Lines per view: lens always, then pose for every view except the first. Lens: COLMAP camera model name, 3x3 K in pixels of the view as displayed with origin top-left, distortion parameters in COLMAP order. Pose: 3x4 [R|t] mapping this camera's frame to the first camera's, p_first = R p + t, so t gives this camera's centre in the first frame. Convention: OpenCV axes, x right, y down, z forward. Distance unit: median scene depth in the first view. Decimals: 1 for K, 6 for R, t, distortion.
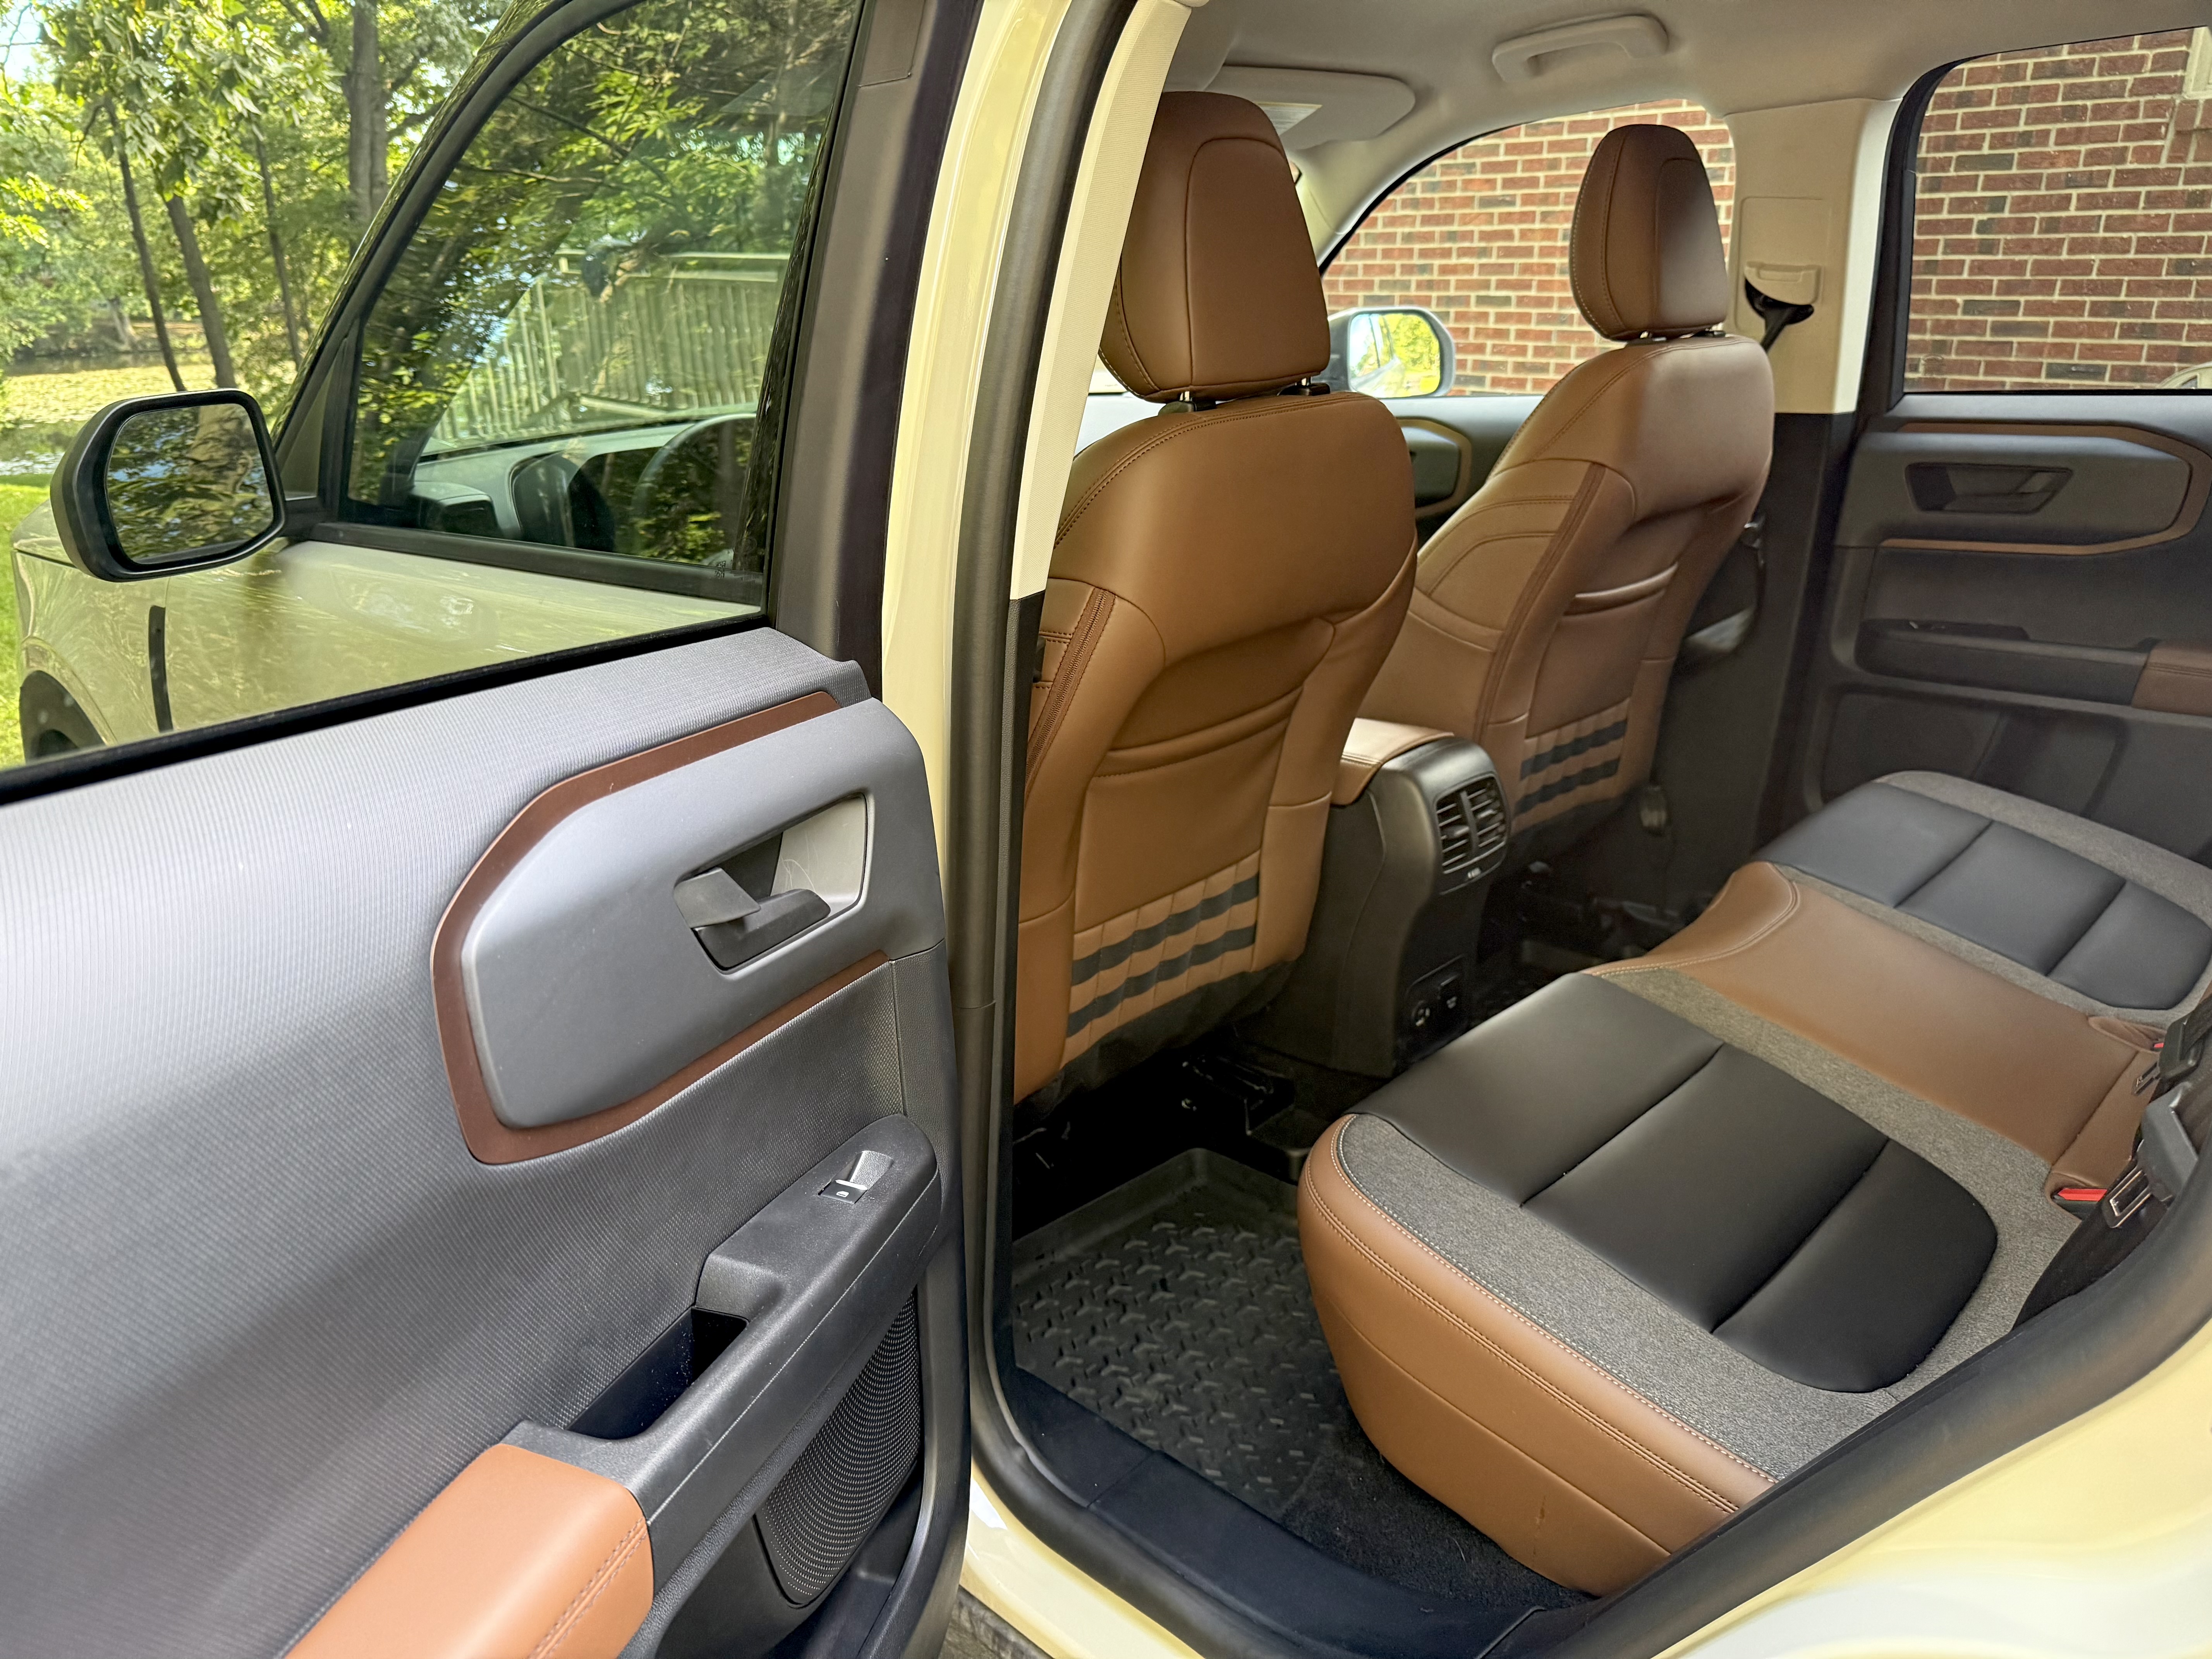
lens RADIAL K [[1553.3, 0, 1095.3], [0, 1553.3, 845.3], [0, 0, 1]] dist [0.079192, -0.081656]
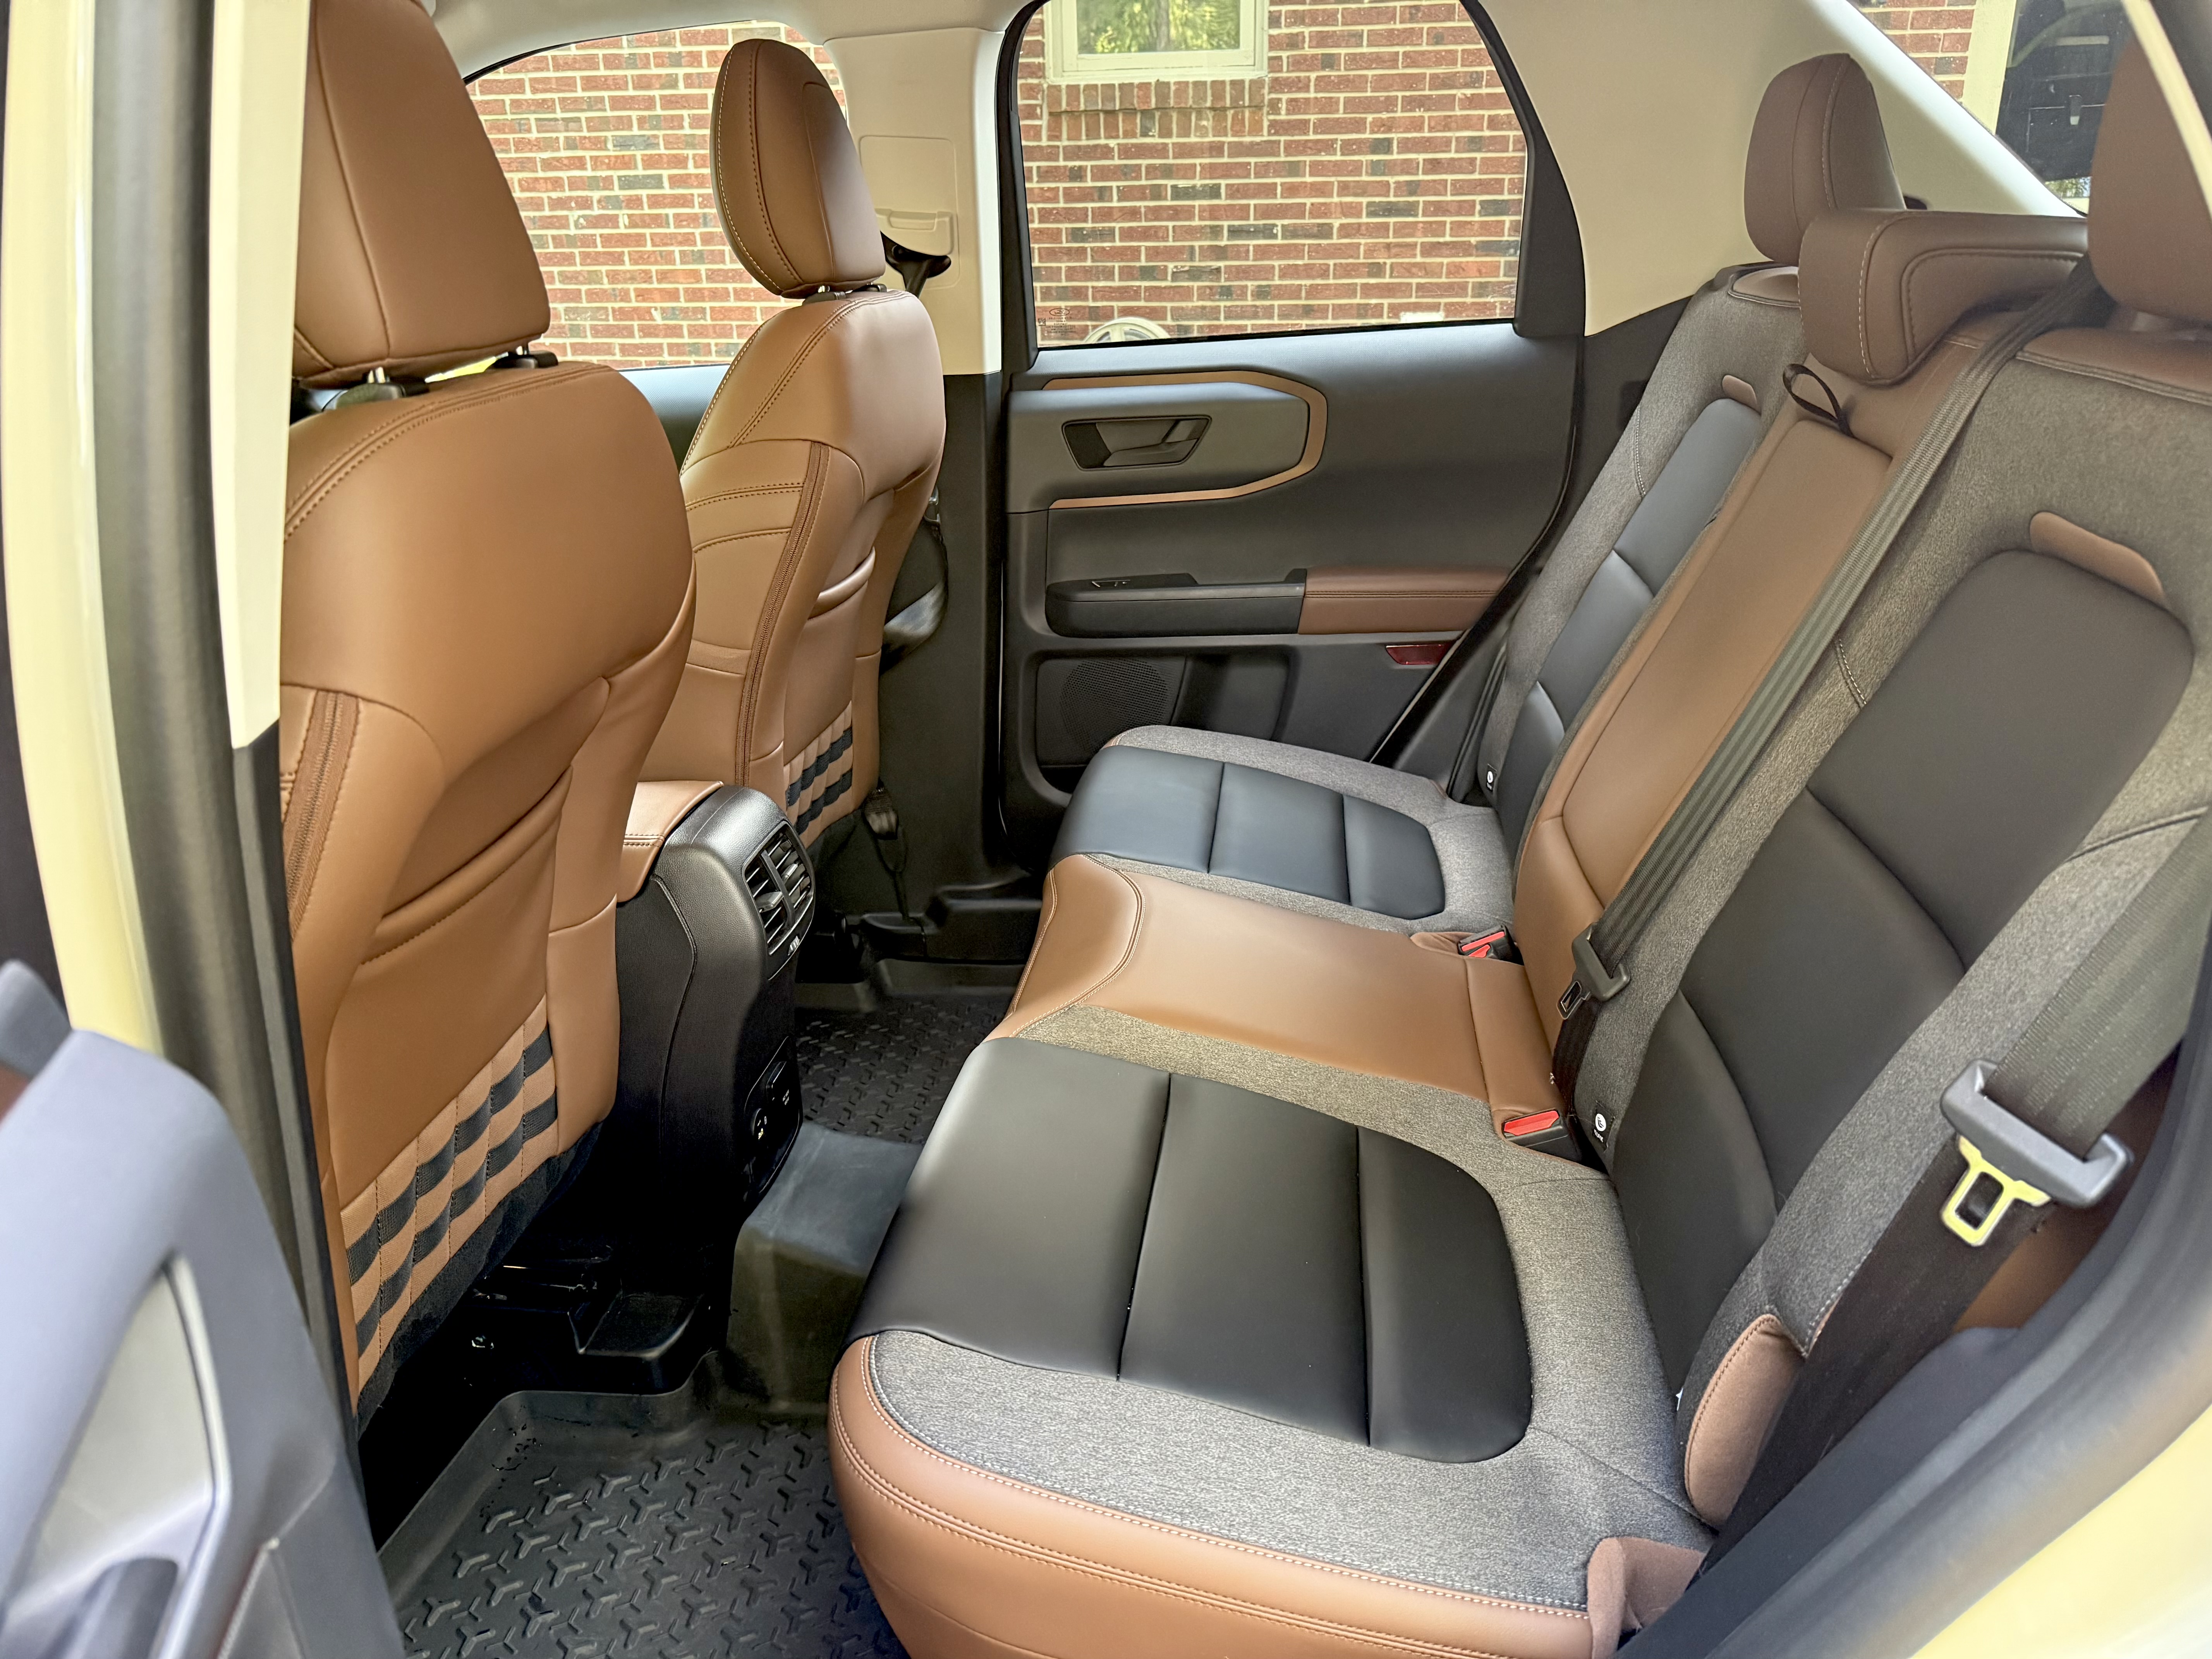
lens RADIAL K [[1553.3, 0, 1094.3], [0, 1553.3, 839.9], [0, 0, 1]] dist [0.079192, -0.081656]
pose [[0.798346, -0.219785, 0.560659, -0.079307], [0.216157, 0.973561, 0.073853, -0.061611], [-0.562067, 0.062230, 0.824747, 0.223943]]
